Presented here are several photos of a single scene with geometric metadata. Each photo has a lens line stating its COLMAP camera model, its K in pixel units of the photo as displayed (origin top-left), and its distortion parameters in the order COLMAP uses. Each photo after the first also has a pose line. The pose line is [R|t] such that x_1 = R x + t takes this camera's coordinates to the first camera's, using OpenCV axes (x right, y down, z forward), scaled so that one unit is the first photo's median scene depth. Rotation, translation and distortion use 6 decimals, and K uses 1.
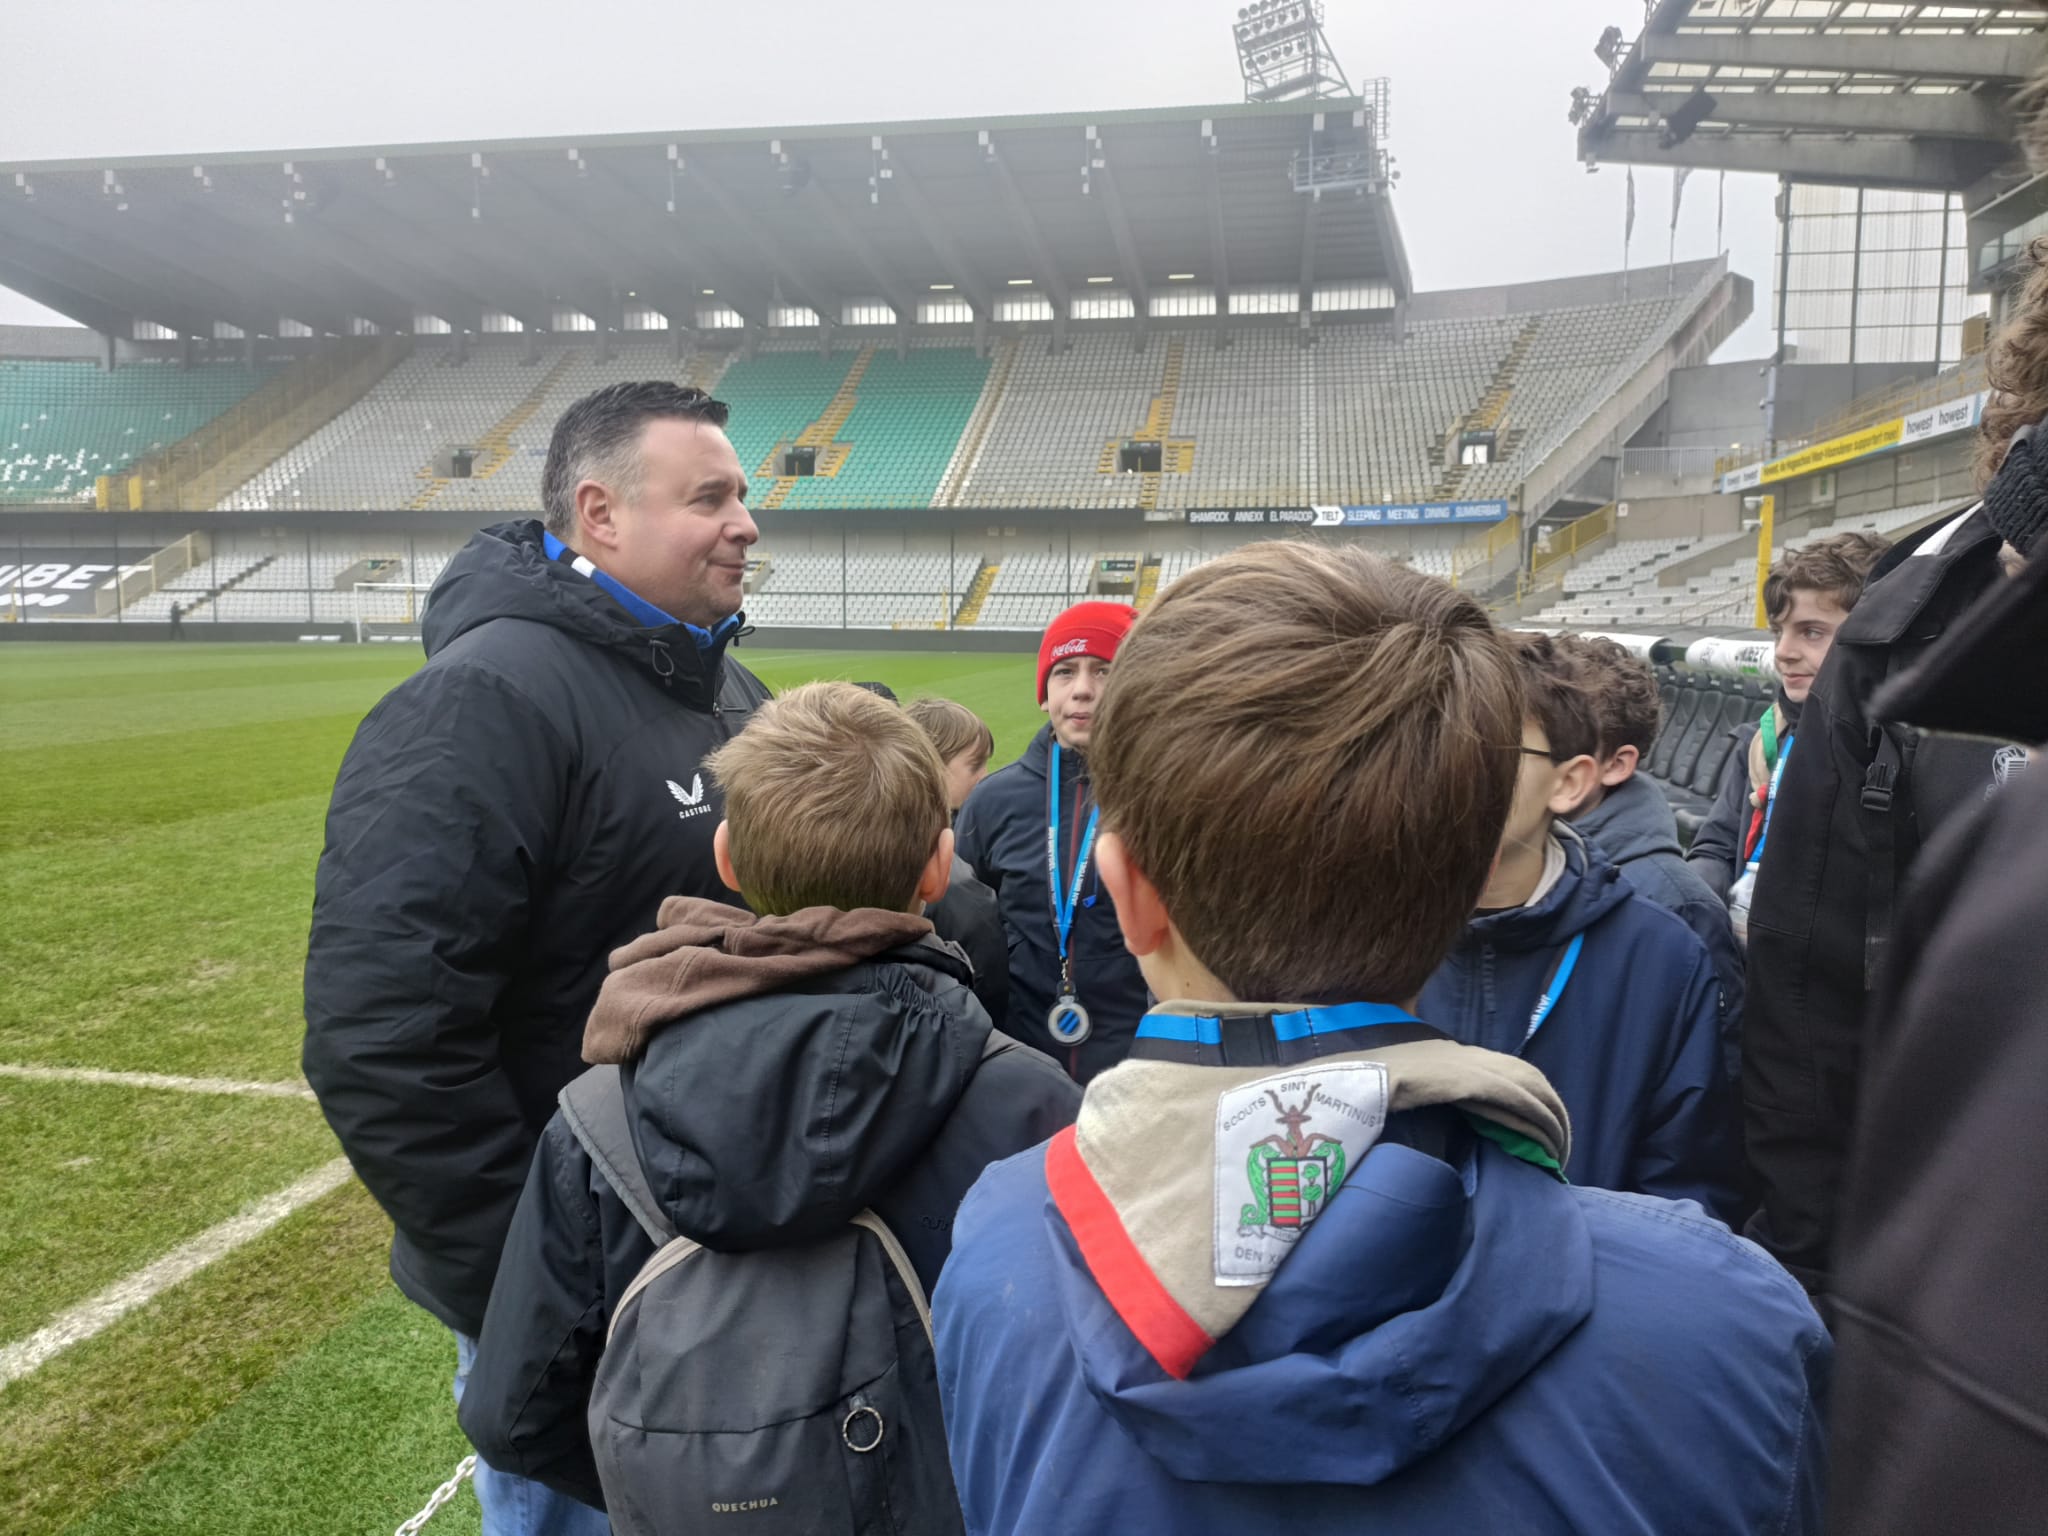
lens RADIAL K [[1476.9, 0, 1024.0], [0, 1476.9, 768.0], [0, 0, 1]] dist [0.035041, -0.032326]
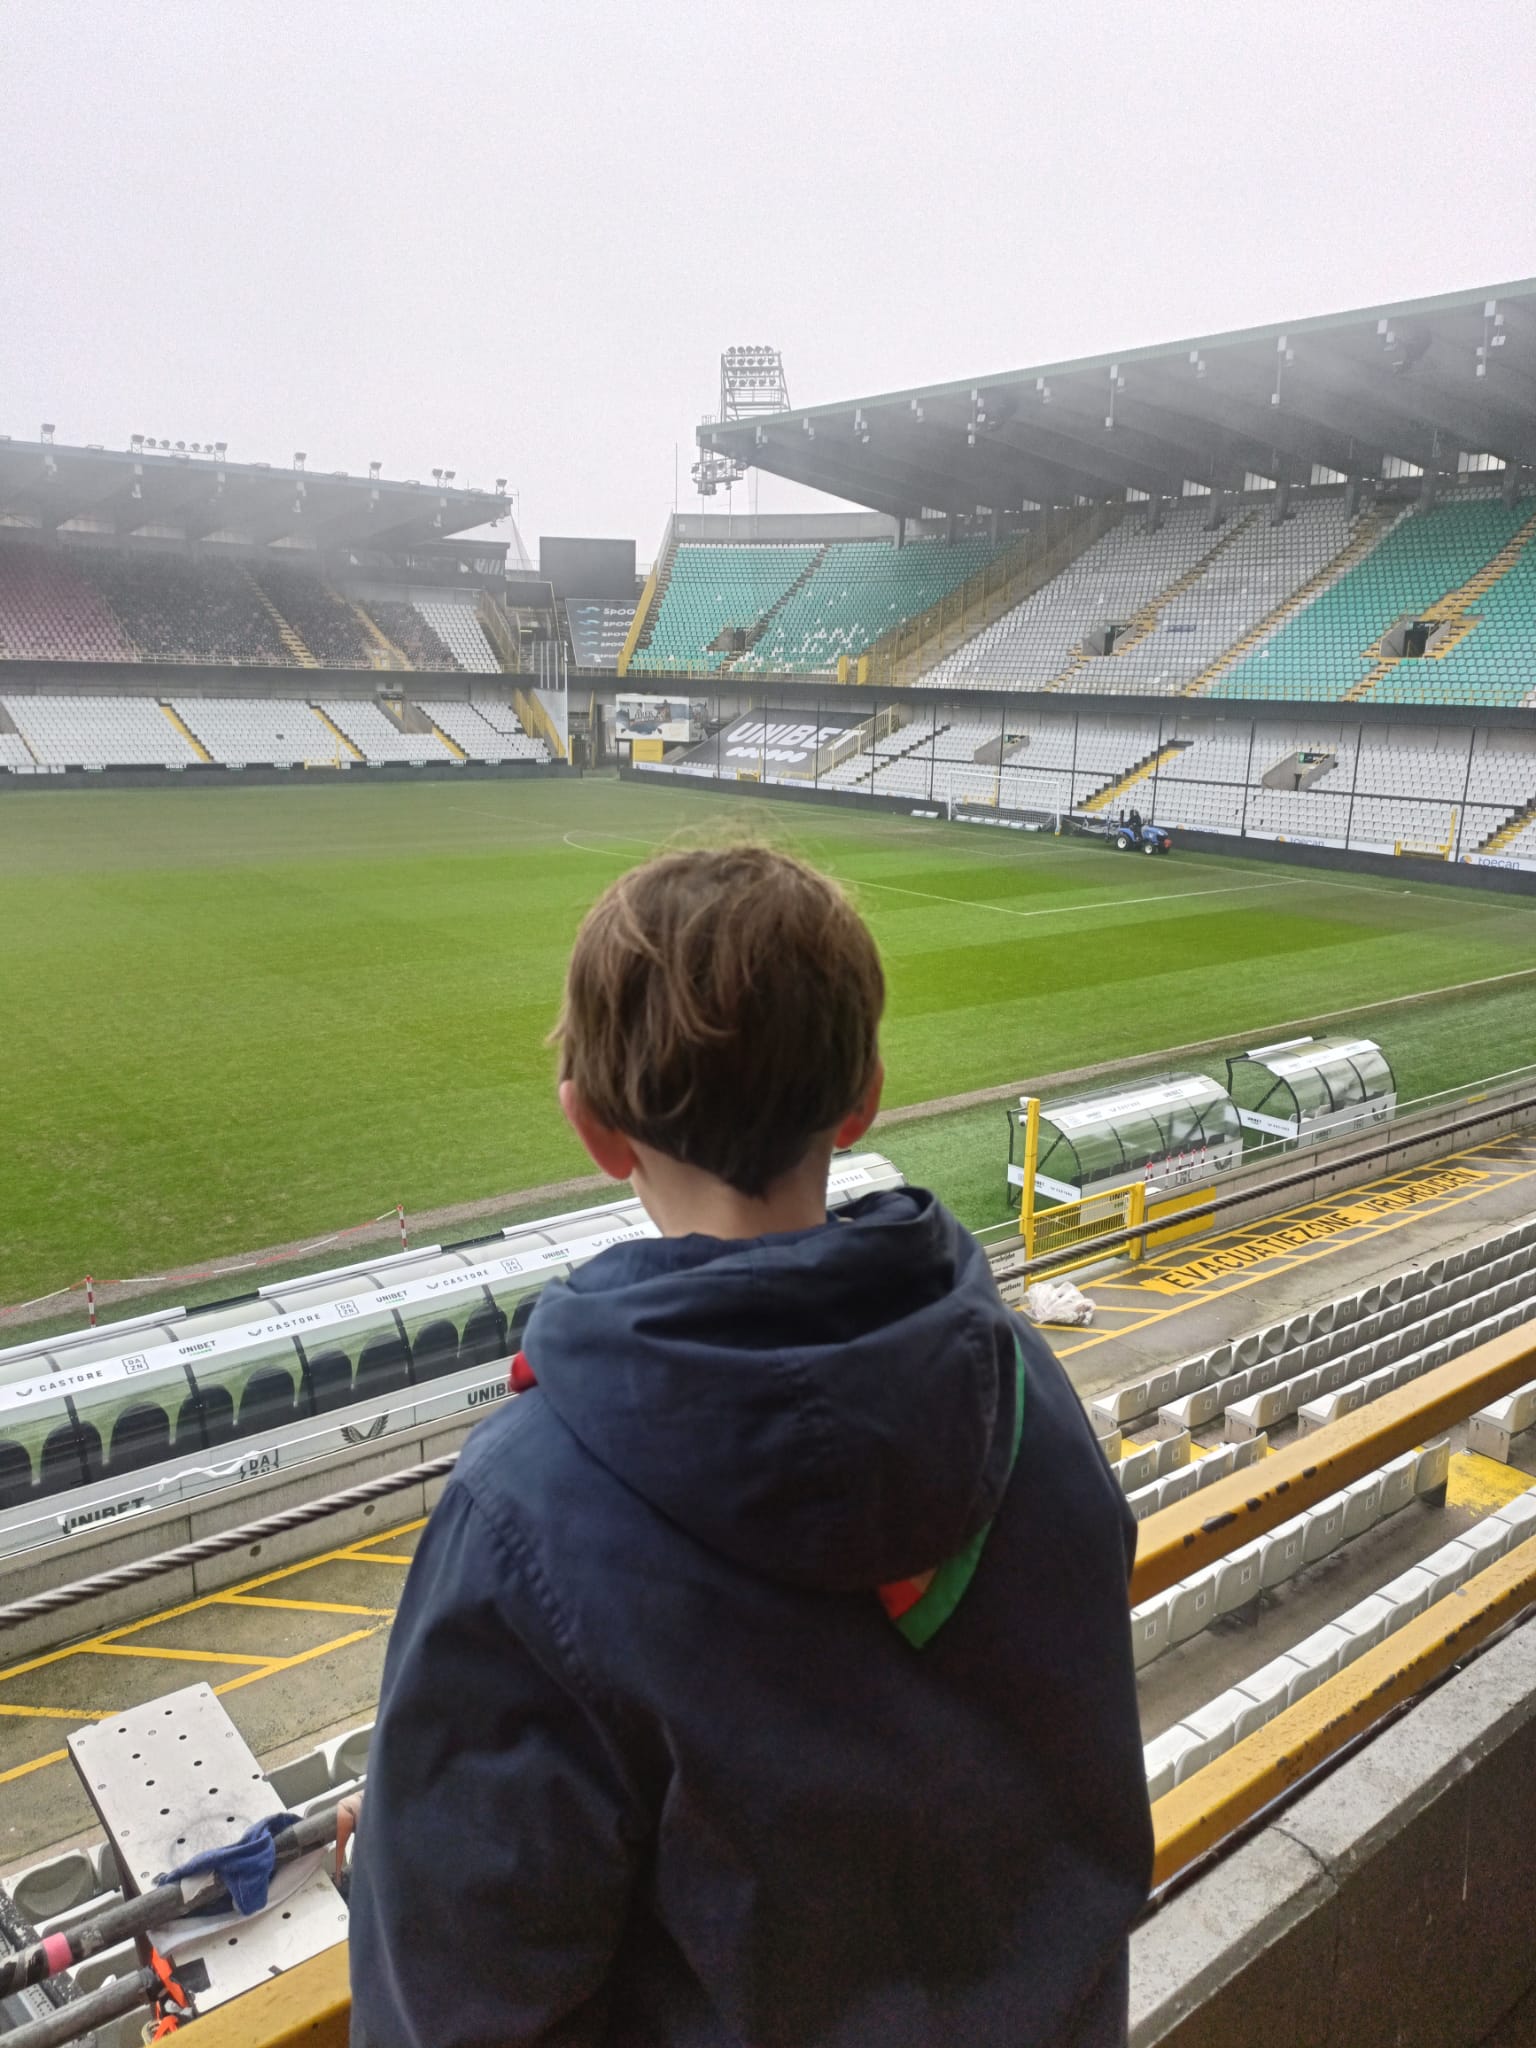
lens RADIAL K [[1476.9, 0, 768.0], [0, 1476.9, 1024.0], [0, 0, 1]] dist [0.035041, -0.032326]
pose [[0.756561, 0.160074, -0.634028, 0.183844], [-0.088790, 0.985743, 0.142923, -0.063694], [0.647867, -0.051834, 0.759988, -0.012893]]
